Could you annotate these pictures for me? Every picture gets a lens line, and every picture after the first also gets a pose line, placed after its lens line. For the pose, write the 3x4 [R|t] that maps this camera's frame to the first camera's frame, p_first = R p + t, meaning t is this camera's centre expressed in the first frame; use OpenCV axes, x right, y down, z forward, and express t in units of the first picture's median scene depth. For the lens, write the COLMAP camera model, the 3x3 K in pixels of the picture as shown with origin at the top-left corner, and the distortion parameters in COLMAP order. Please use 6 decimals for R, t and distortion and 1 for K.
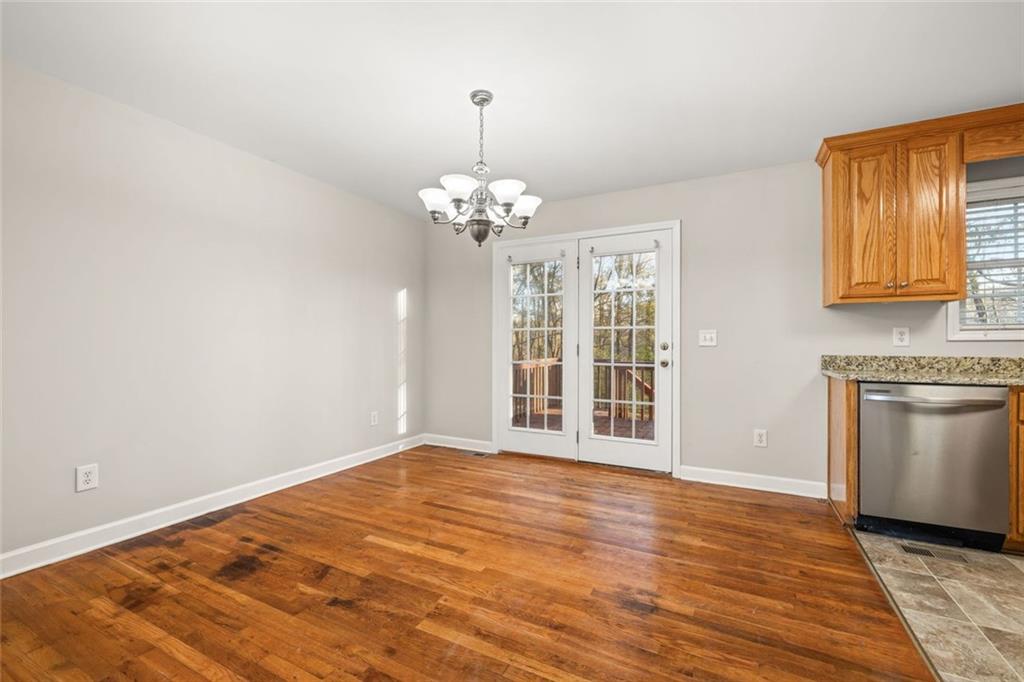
lens RADIAL K [[431.2, 0, 513.0], [0, 431.2, 340.1], [0, 0, 1]] dist [0.000064, -0.000150]
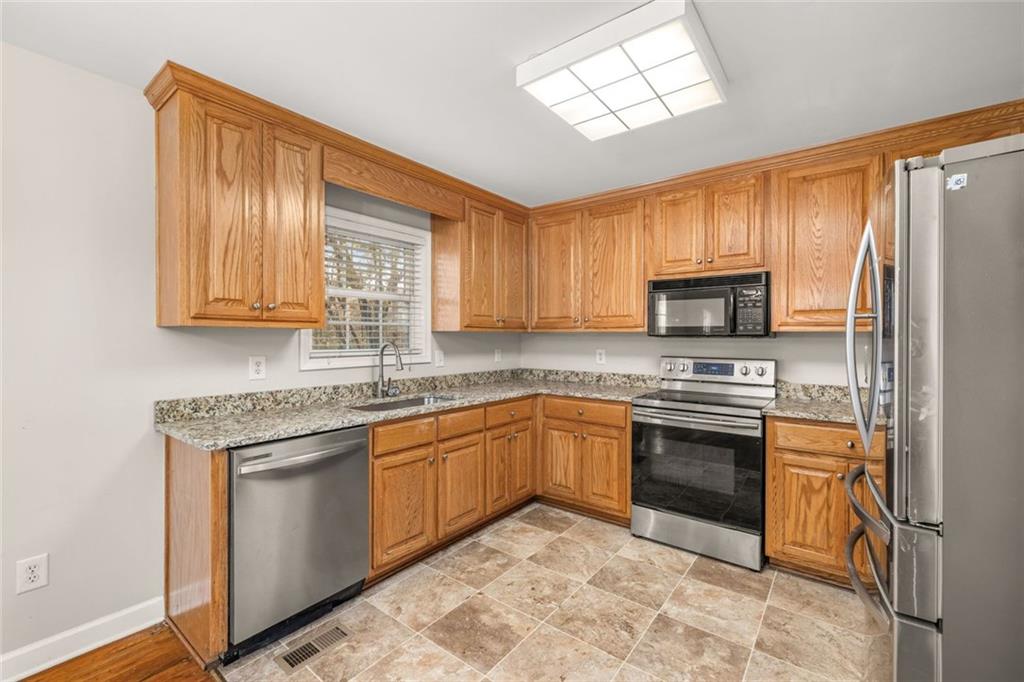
lens RADIAL K [[431.2, 0, 513.0], [0, 431.2, 340.1], [0, 0, 1]] dist [0.000064, -0.000150]
pose [[0.173091, -0.007475, 0.984877, 0.197512], [-0.012312, 0.999877, 0.009753, -0.078024], [-0.984829, -0.013814, 0.172978, 0.411149]]
